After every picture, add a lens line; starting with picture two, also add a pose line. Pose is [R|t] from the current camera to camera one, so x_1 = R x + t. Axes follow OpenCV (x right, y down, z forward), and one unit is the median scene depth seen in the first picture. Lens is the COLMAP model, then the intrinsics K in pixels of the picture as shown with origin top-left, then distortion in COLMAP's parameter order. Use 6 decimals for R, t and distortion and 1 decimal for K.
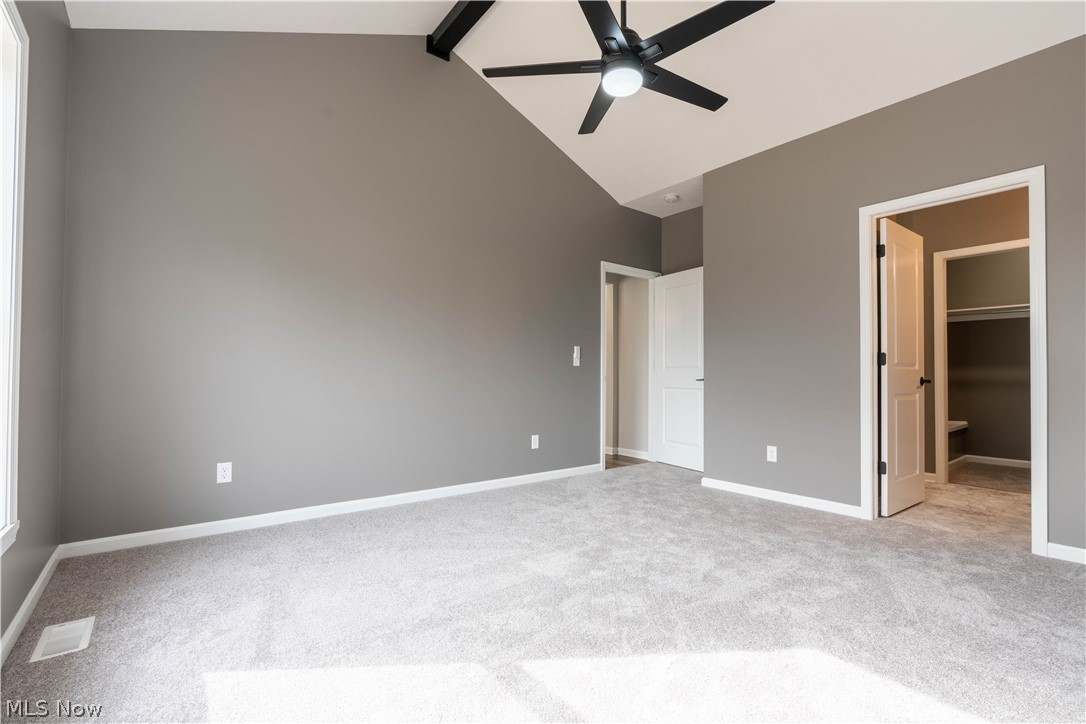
lens RADIAL K [[494.9, 0, 547.4], [0, 494.9, 366.9], [0, 0, 1]] dist [-0.011872, -0.000064]
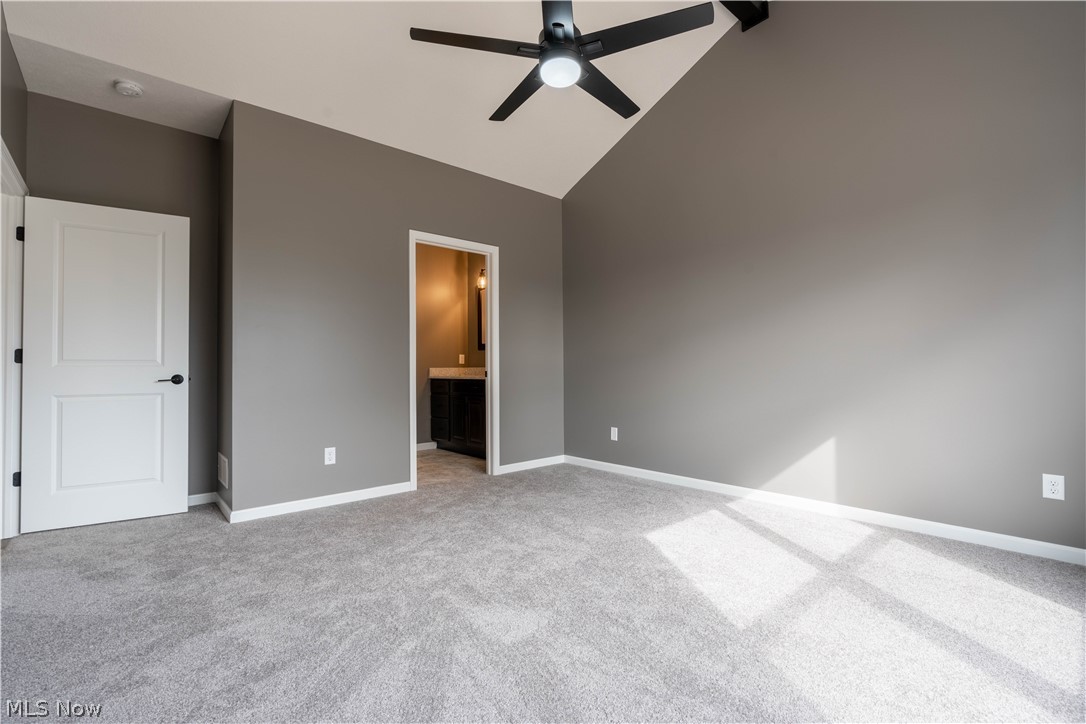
lens RADIAL K [[491.2, 0, 543.0], [0, 491.2, 362.0], [0, 0, 1]] dist [-0.005685, 0.001311]
pose [[-0.052977, 0.006810, 0.998572, -0.701421], [-0.007927, 0.999942, -0.007240, 0.002430], [-0.998564, -0.008300, -0.052920, 0.917526]]
